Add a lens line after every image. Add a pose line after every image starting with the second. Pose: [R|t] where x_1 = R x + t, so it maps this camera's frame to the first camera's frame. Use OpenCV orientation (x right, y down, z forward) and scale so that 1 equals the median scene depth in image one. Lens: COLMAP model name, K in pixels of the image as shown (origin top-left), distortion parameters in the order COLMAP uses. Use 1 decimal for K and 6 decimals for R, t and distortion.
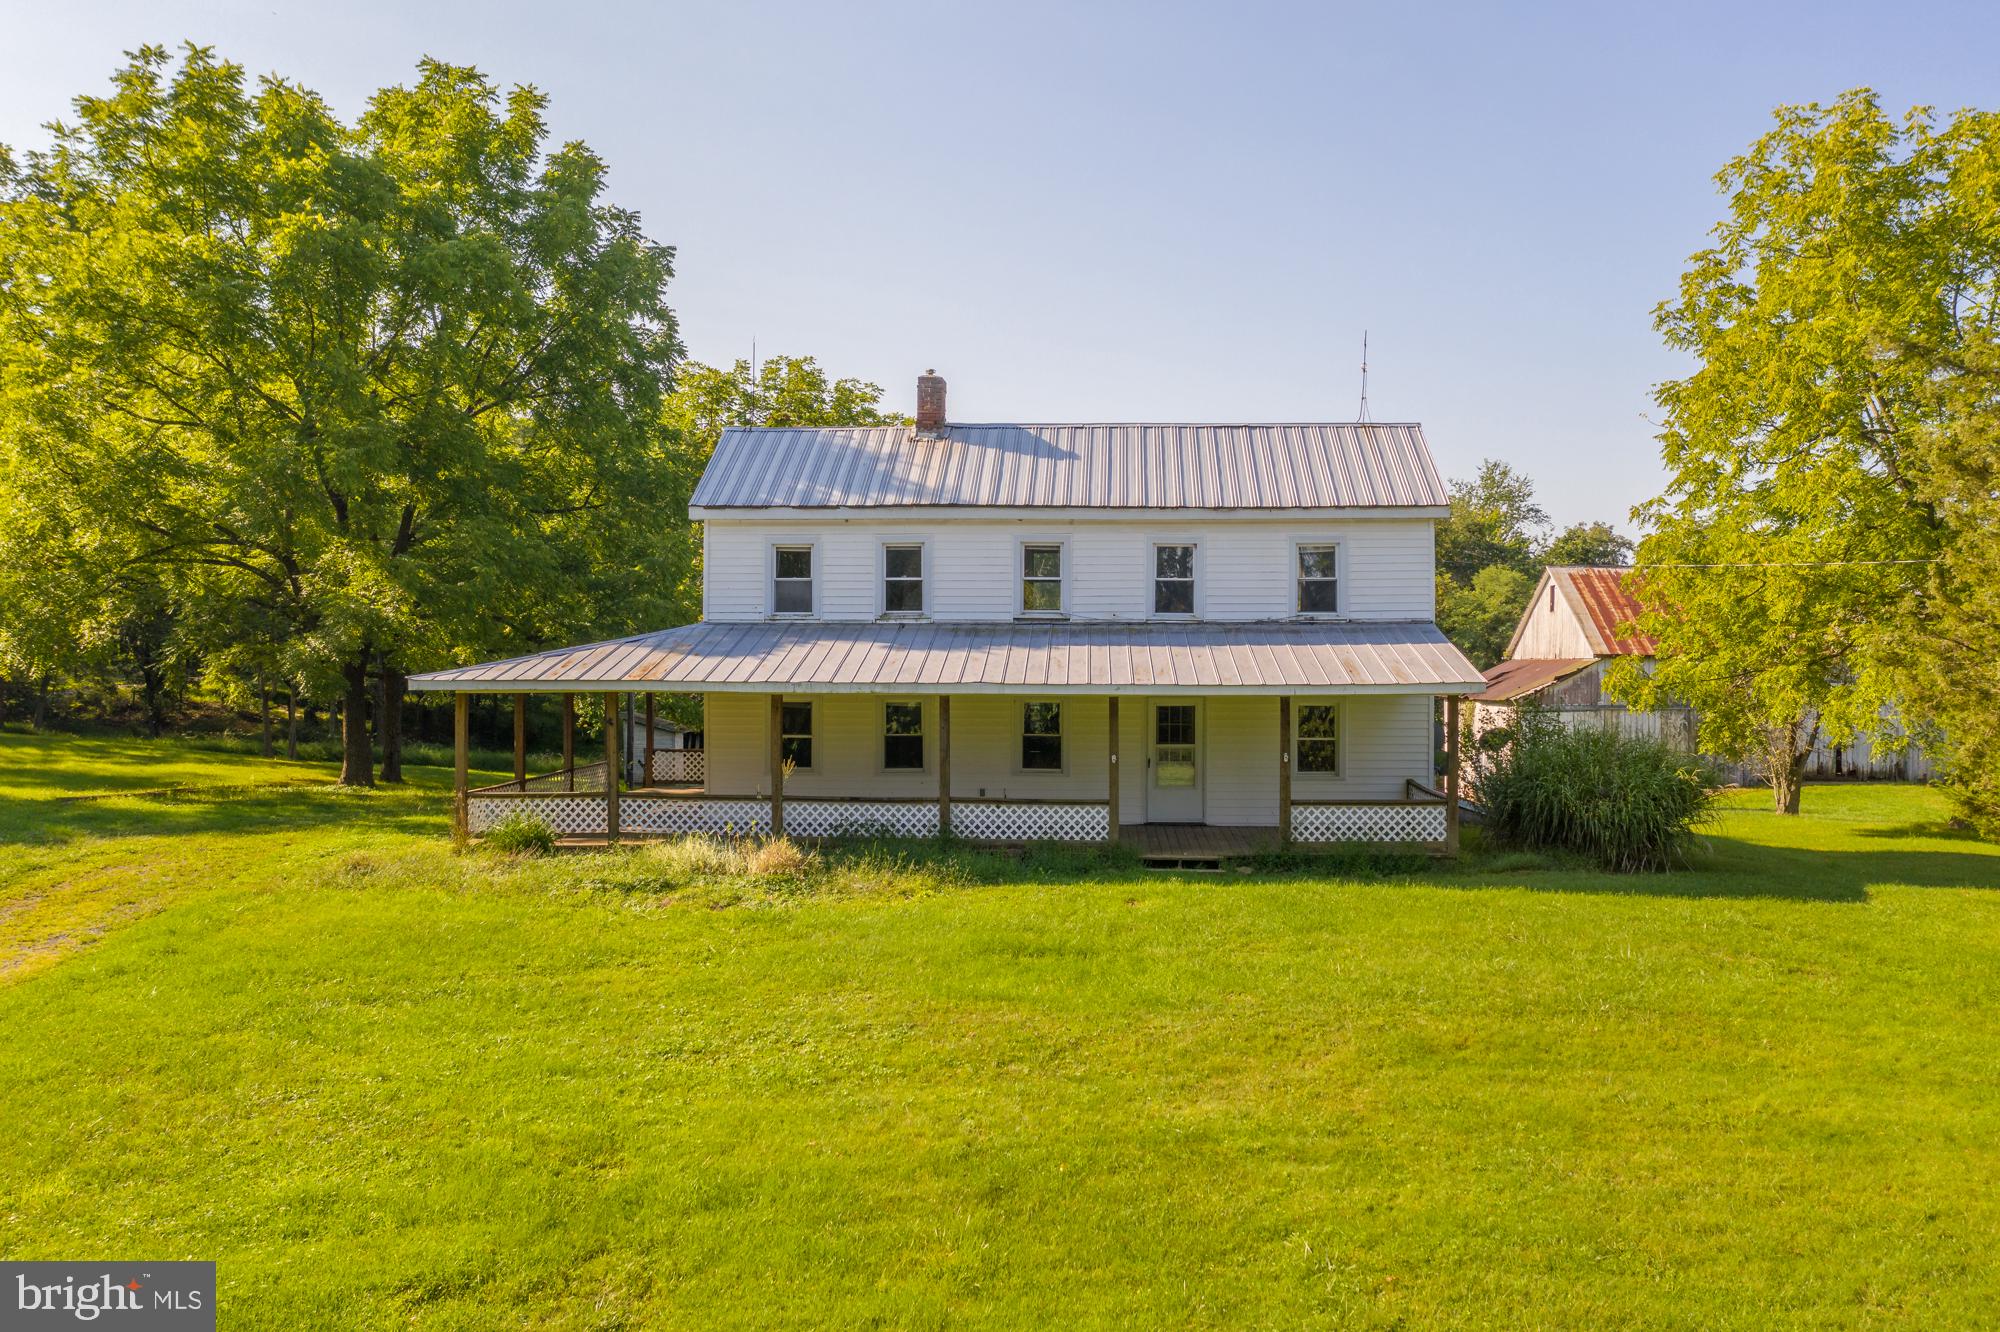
lens RADIAL K [[1580.4, 0, 1012.5], [0, 1580.4, 663.4], [0, 0, 1]] dist [-0.026166, 0.007925]
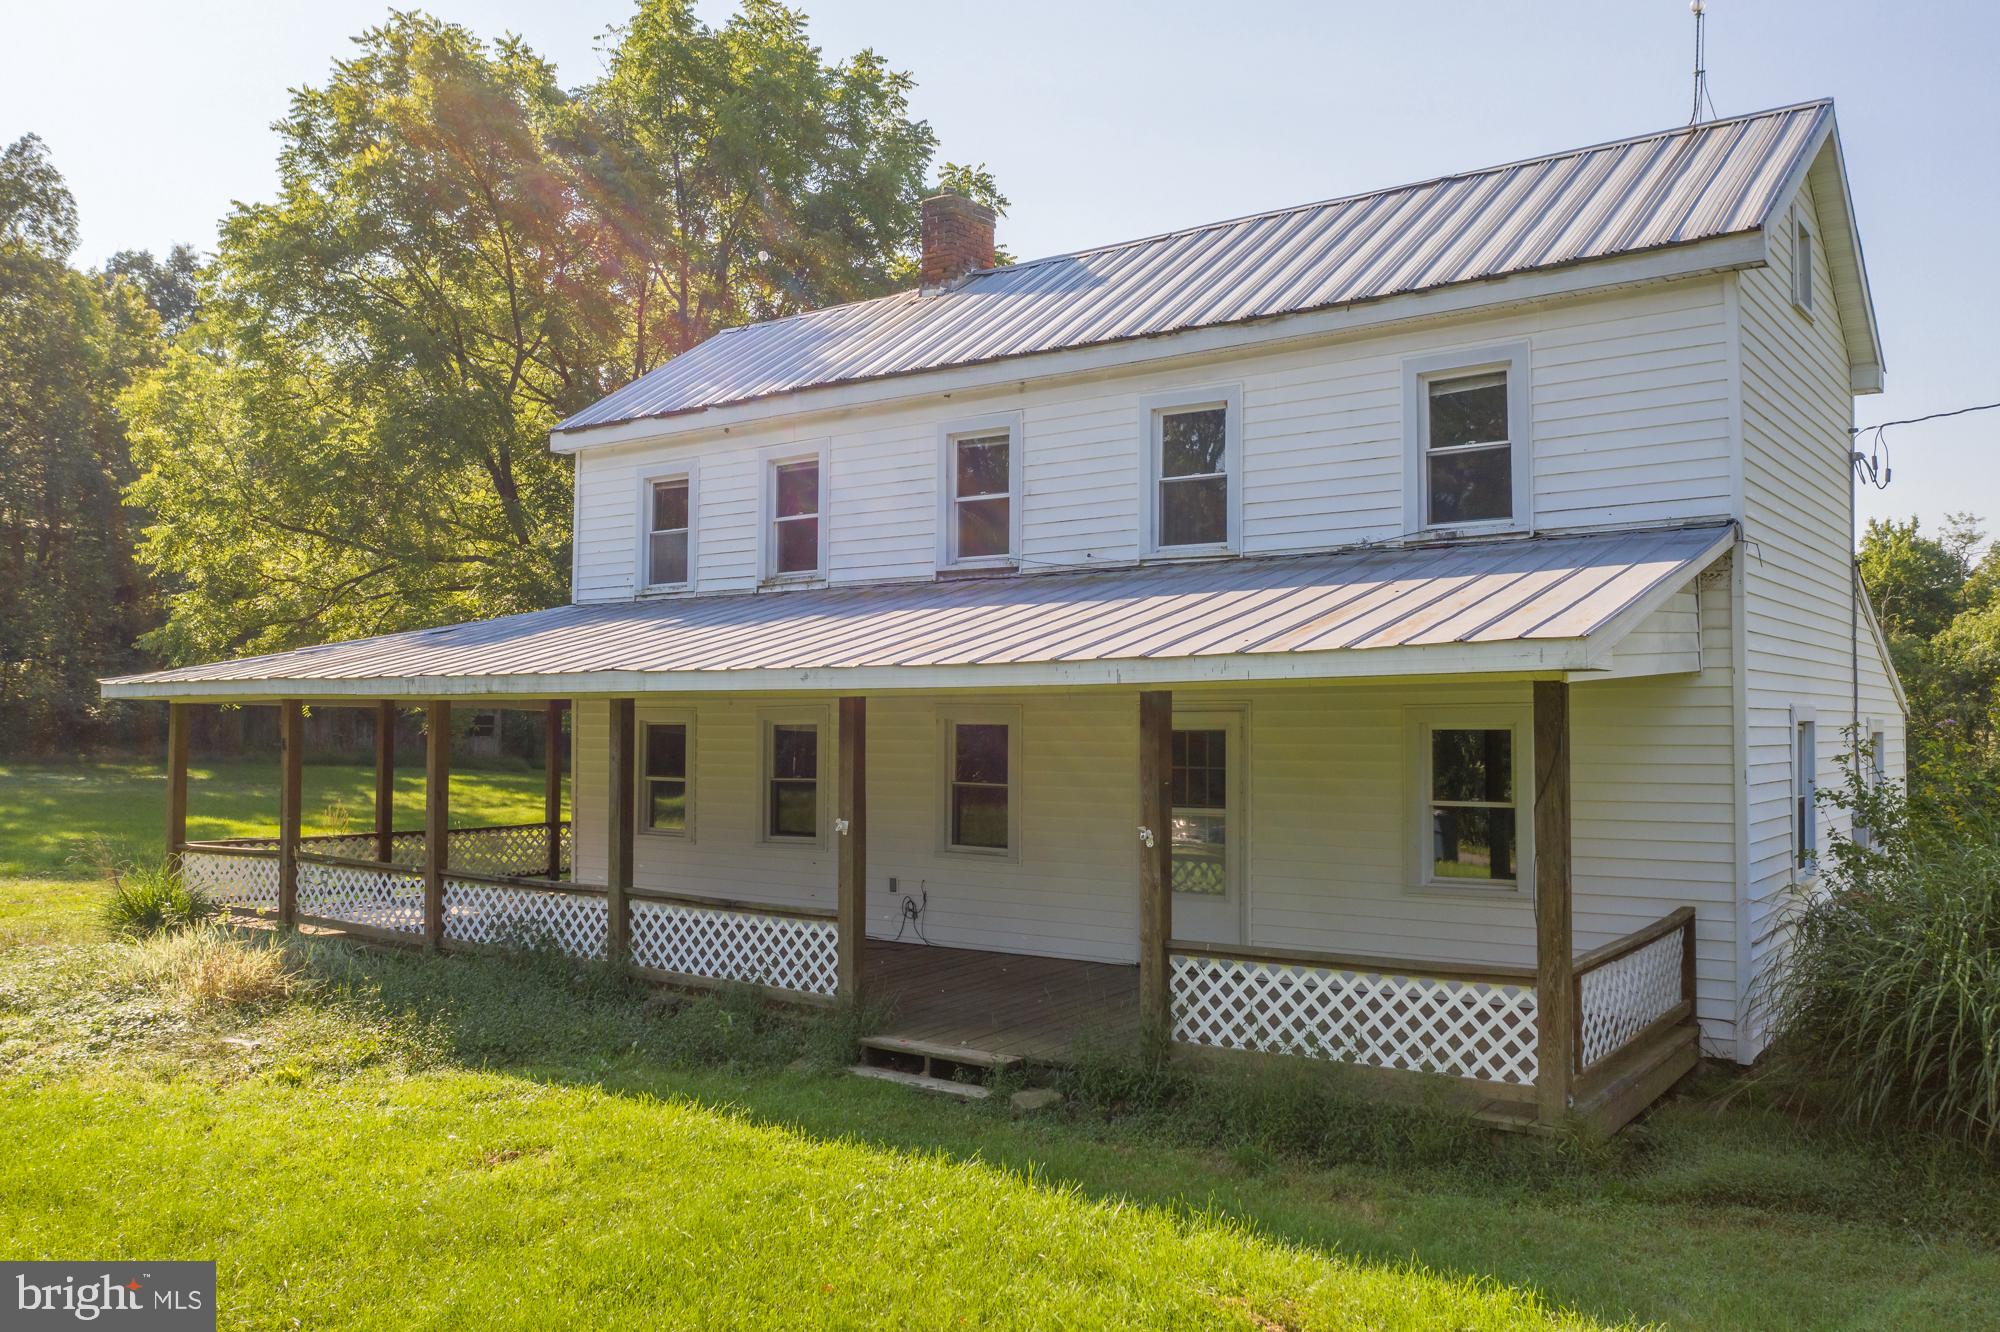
lens RADIAL K [[1580.4, 0, 1012.5], [0, 1580.4, 663.4], [0, 0, 1]] dist [-0.026166, 0.007925]
pose [[0.839530, -0.022149, -0.542861, 0.331555], [-0.004407, 0.998858, -0.047570, 0.030320], [0.543295, 0.042329, 0.838474, 0.563492]]
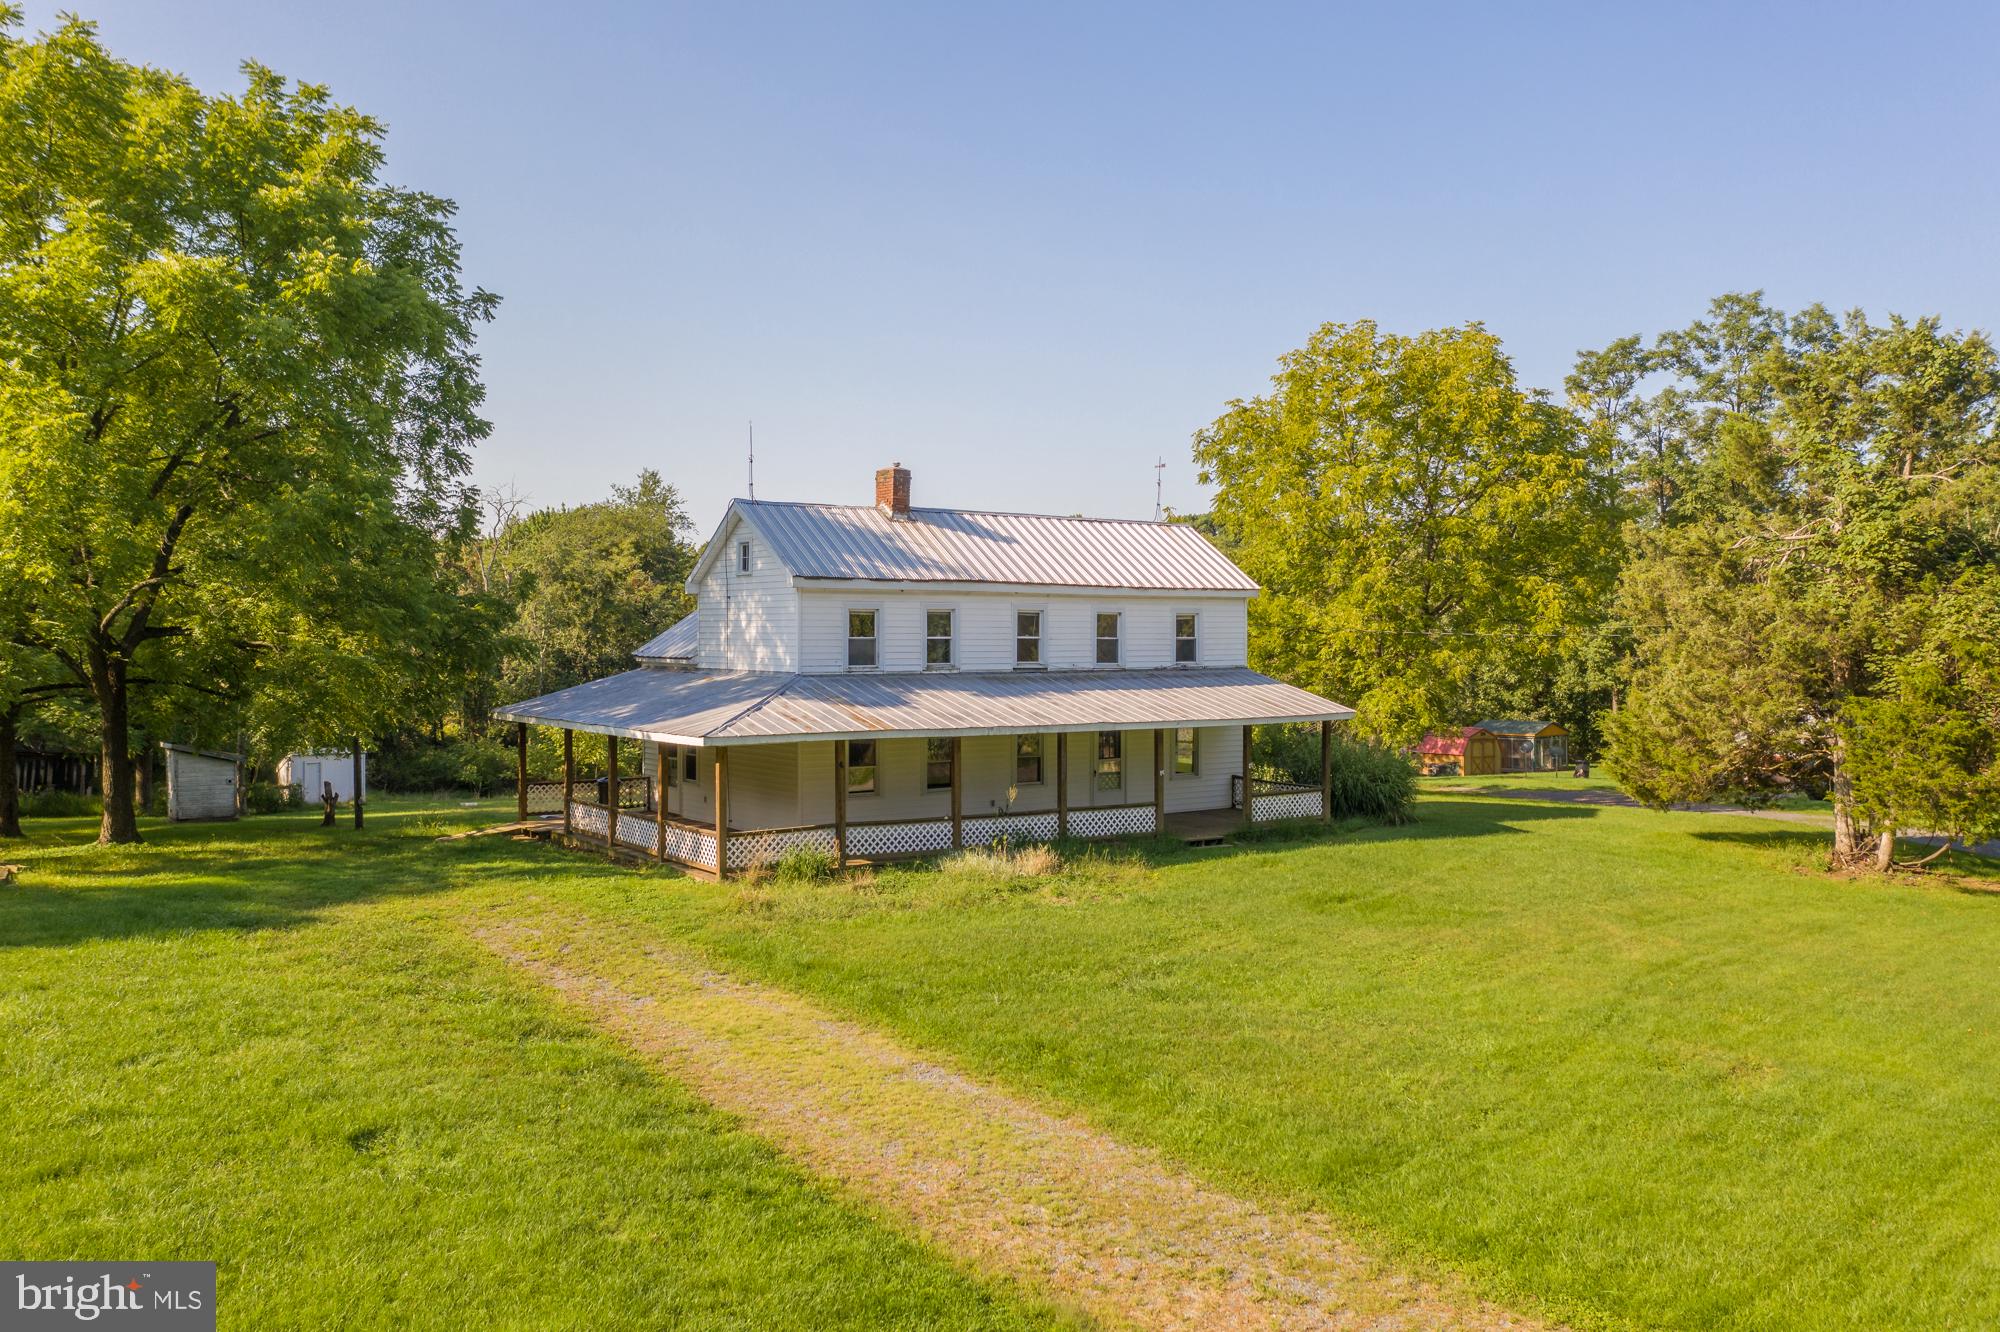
lens RADIAL K [[1580.4, 0, 1012.5], [0, 1580.4, 663.4], [0, 0, 1]] dist [-0.026166, 0.007925]
pose [[0.782586, -0.009179, 0.622475, -0.832328], [-0.000439, 0.999883, 0.015295, -0.053924], [-0.622542, -0.012243, 0.782490, -0.022912]]
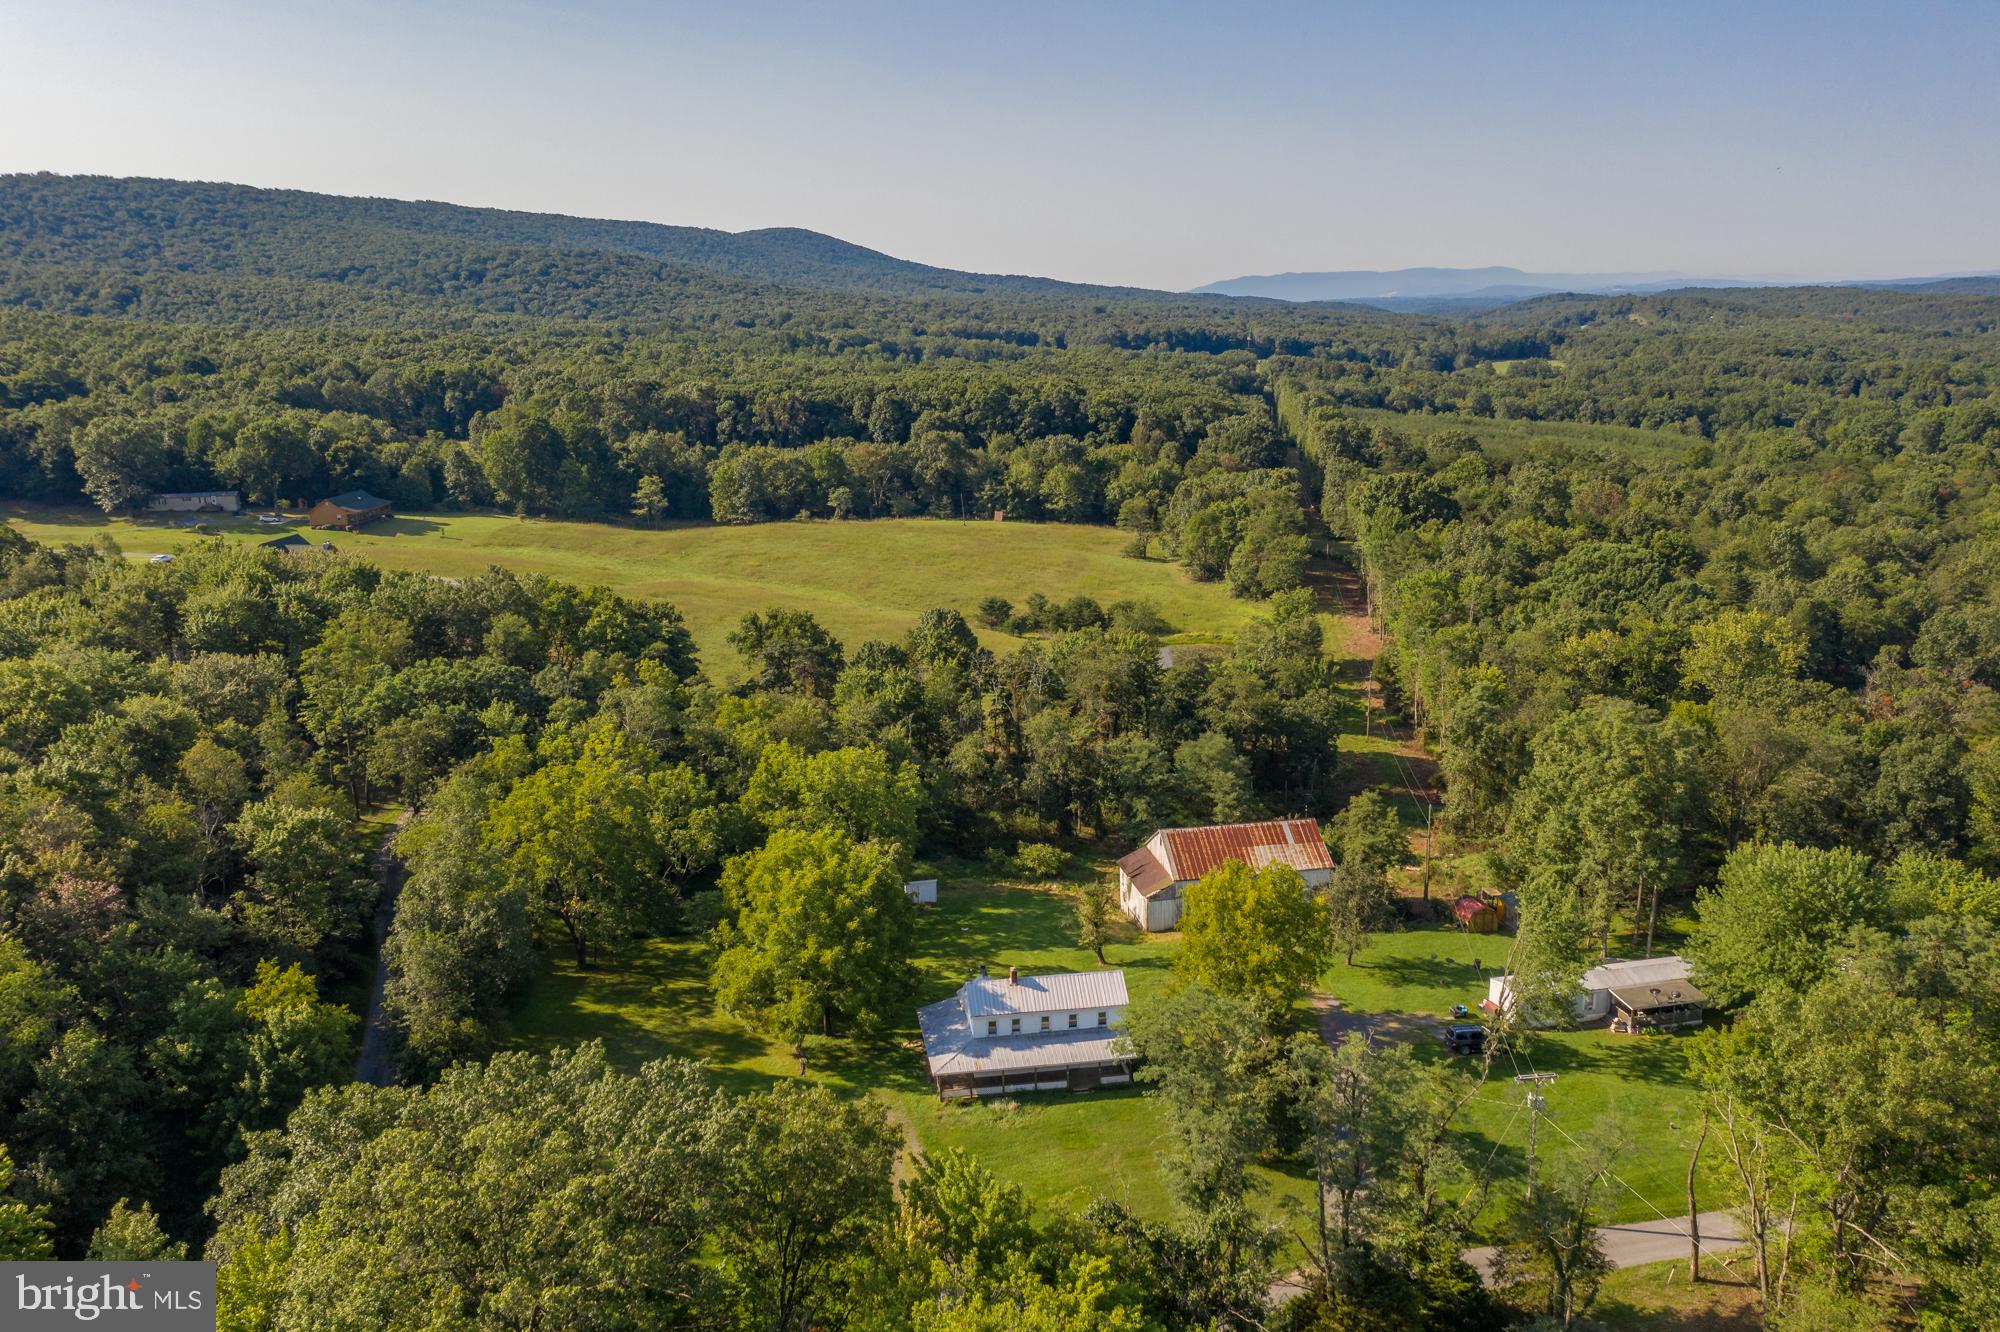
lens RADIAL K [[1580.4, 0, 1012.5], [0, 1580.4, 663.4], [0, 0, 1]] dist [-0.026166, 0.007925]
pose [[0.976475, -0.060058, 0.207097, -1.008889], [0.012261, 0.974340, 0.224747, -2.202953], [-0.215281, -0.216921, 0.952155, -3.291994]]
